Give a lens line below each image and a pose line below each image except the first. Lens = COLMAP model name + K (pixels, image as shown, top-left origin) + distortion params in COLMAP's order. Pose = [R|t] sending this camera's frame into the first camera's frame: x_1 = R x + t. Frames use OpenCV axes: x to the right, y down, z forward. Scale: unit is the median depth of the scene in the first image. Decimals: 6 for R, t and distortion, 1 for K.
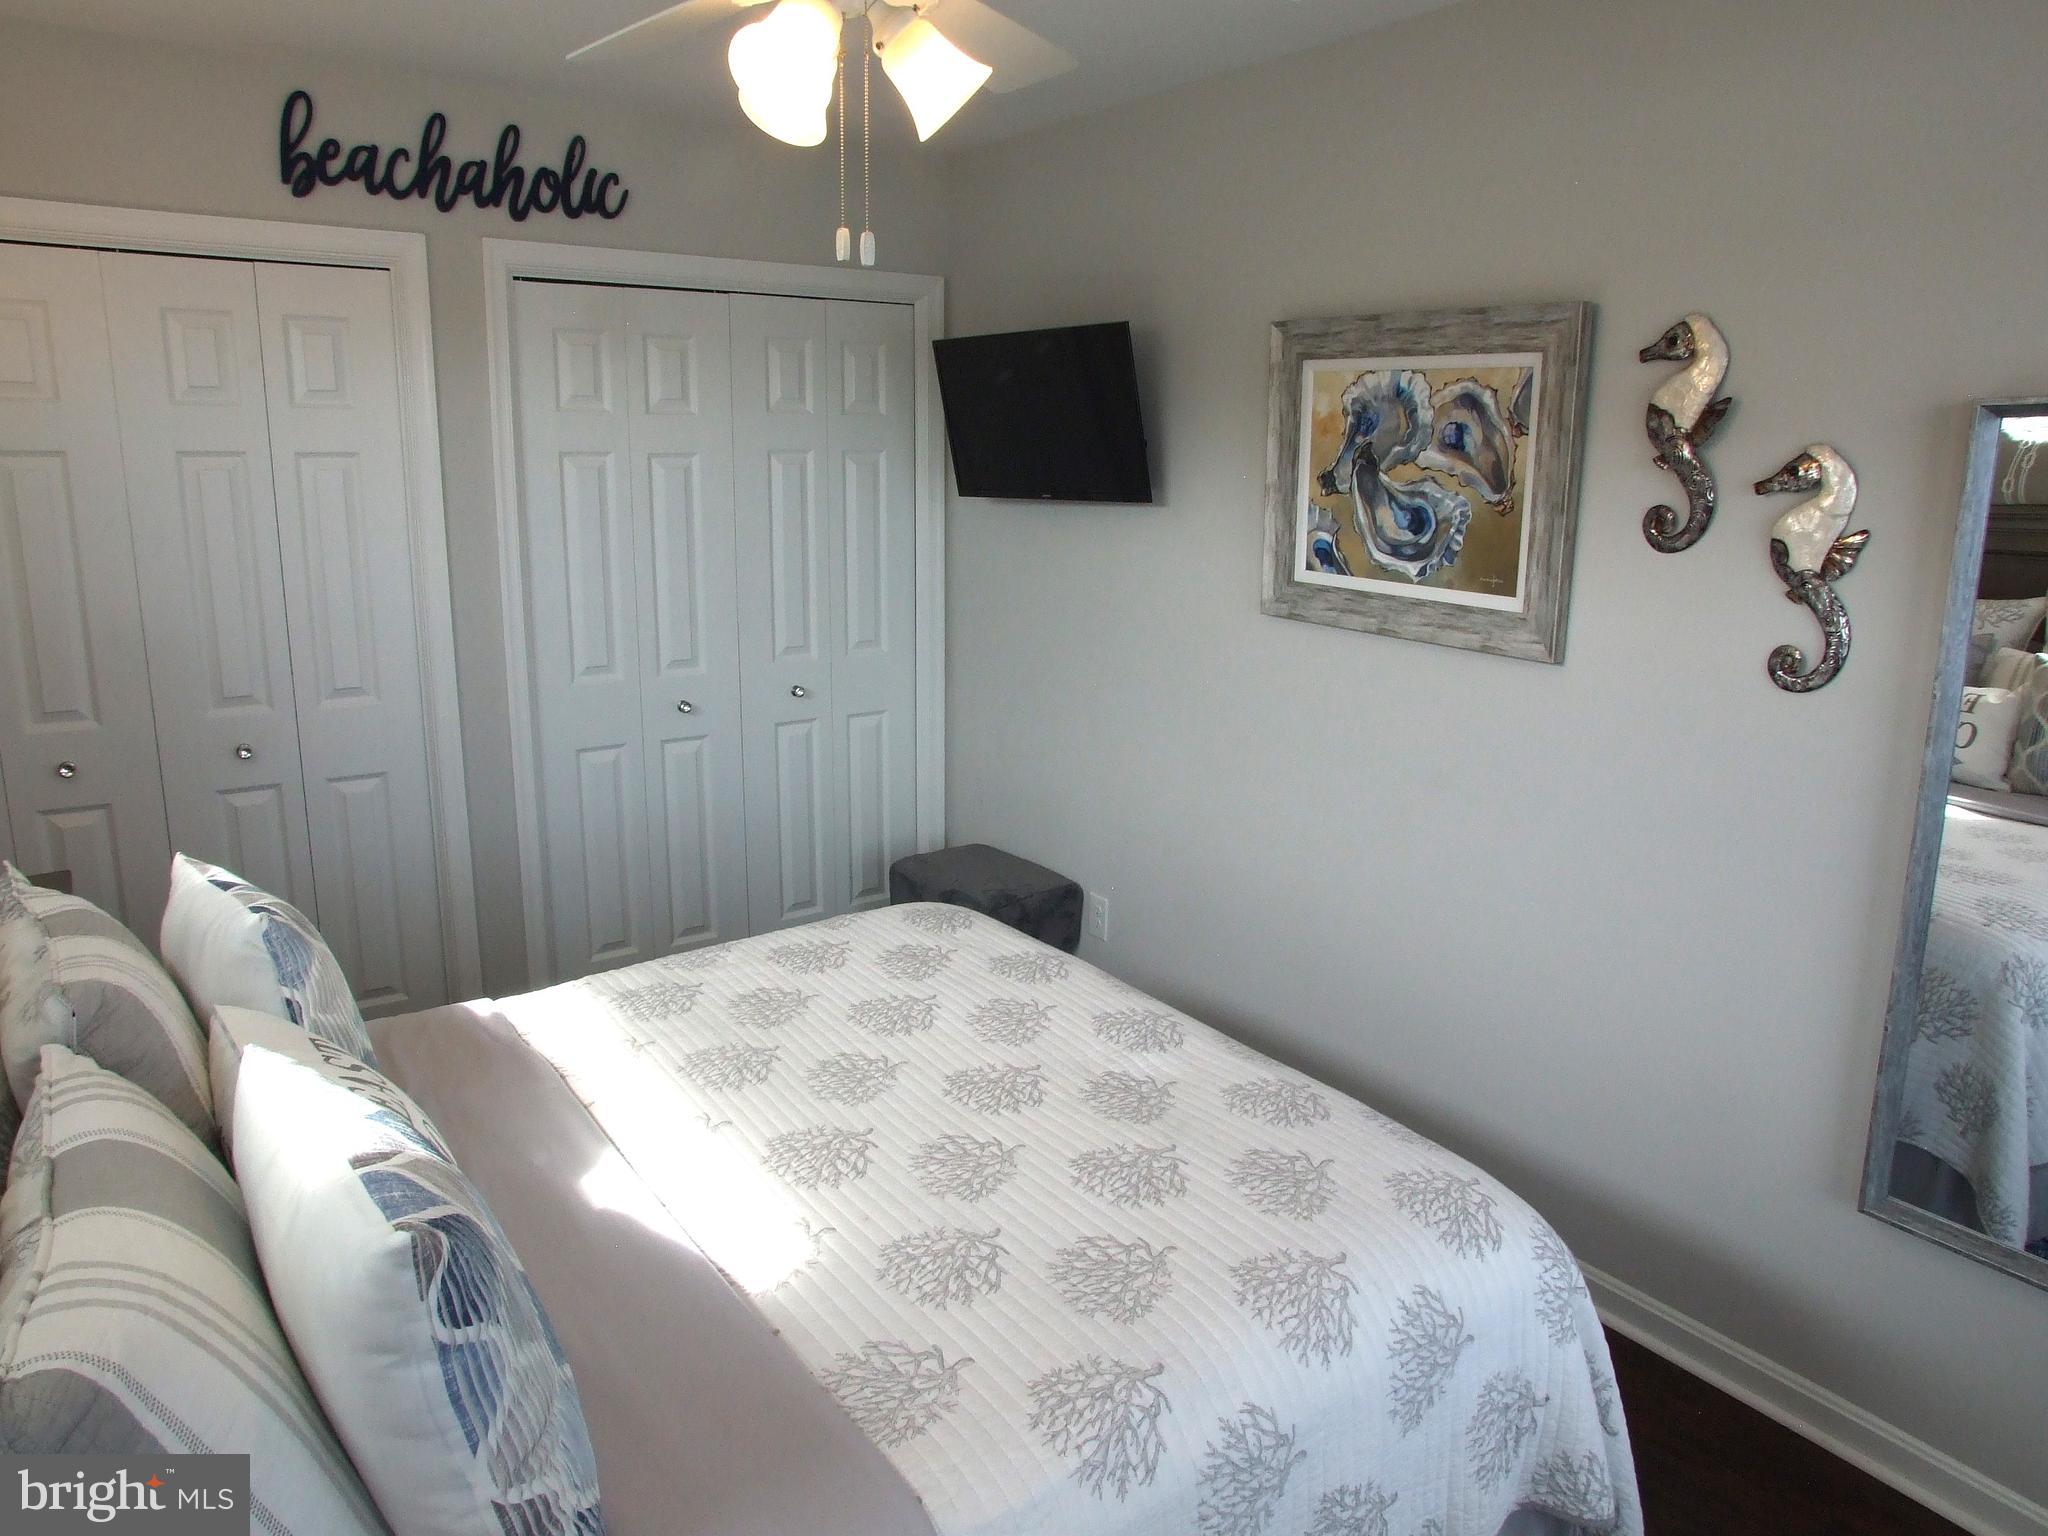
lens RADIAL K [[1337.8, 0, 1014.2], [0, 1337.8, 737.3], [0, 0, 1]] dist [-0.084407, 0.057608]
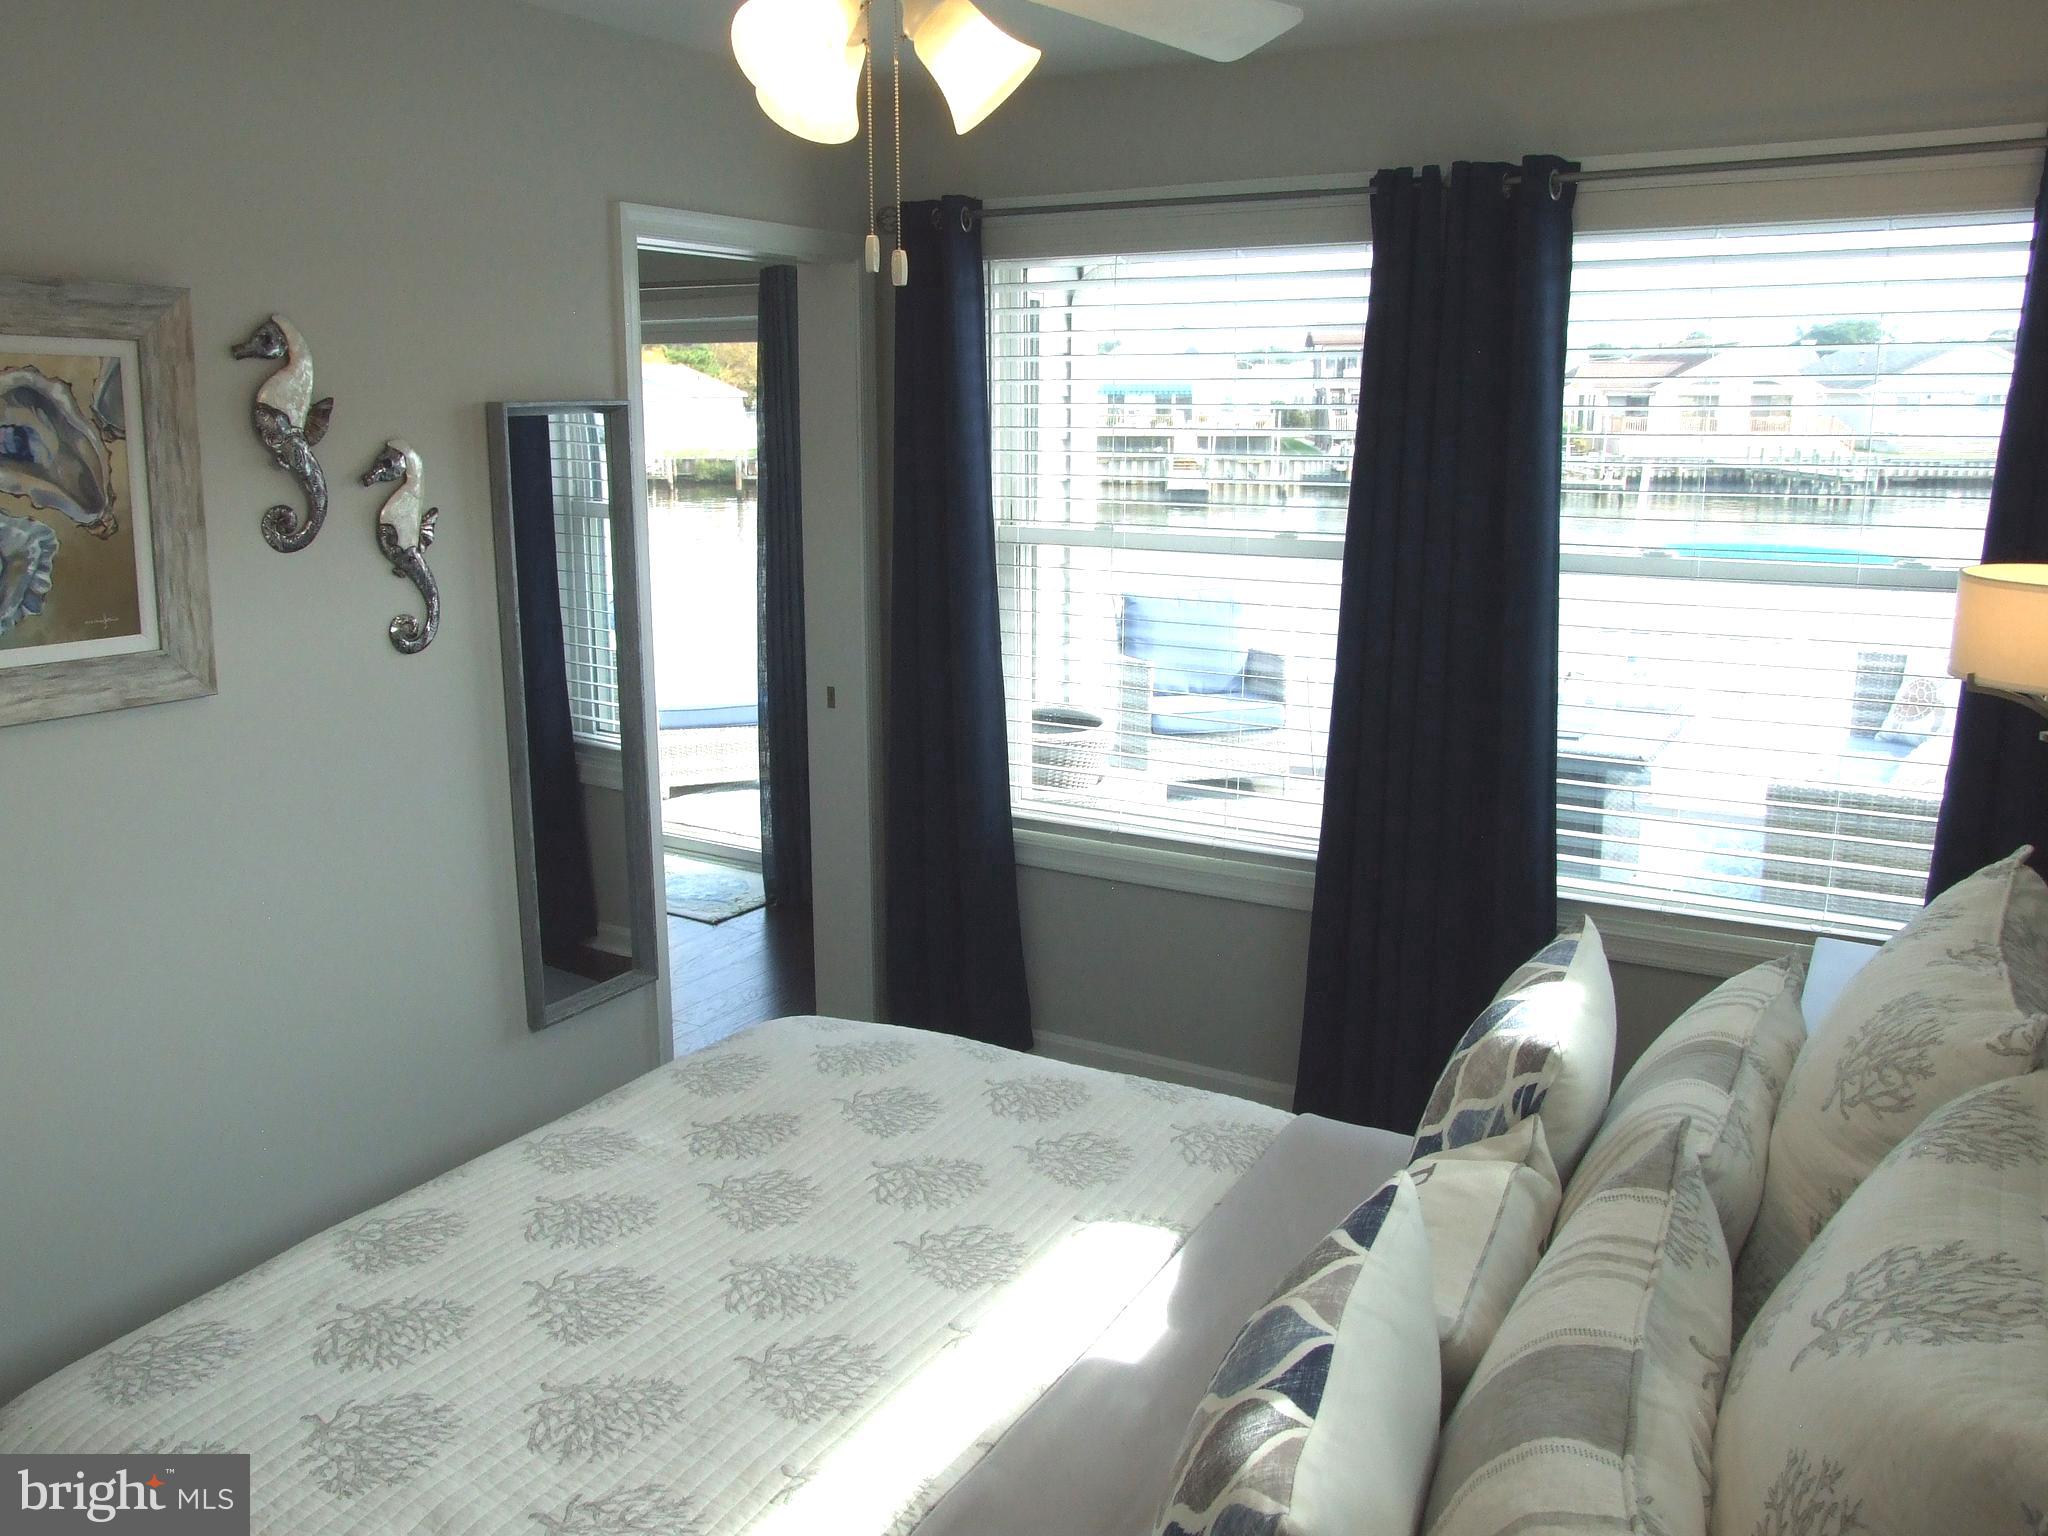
lens RADIAL K [[1626.1, 0, 1015.6], [0, 1626.1, 743.1], [0, 0, 1]] dist [-0.065295, 0.063244]
pose [[-0.417371, -0.195643, 0.887426, -0.810965], [0.189365, 0.936388, 0.295498, -0.251704], [-0.888787, 0.291380, -0.353773, 0.951221]]
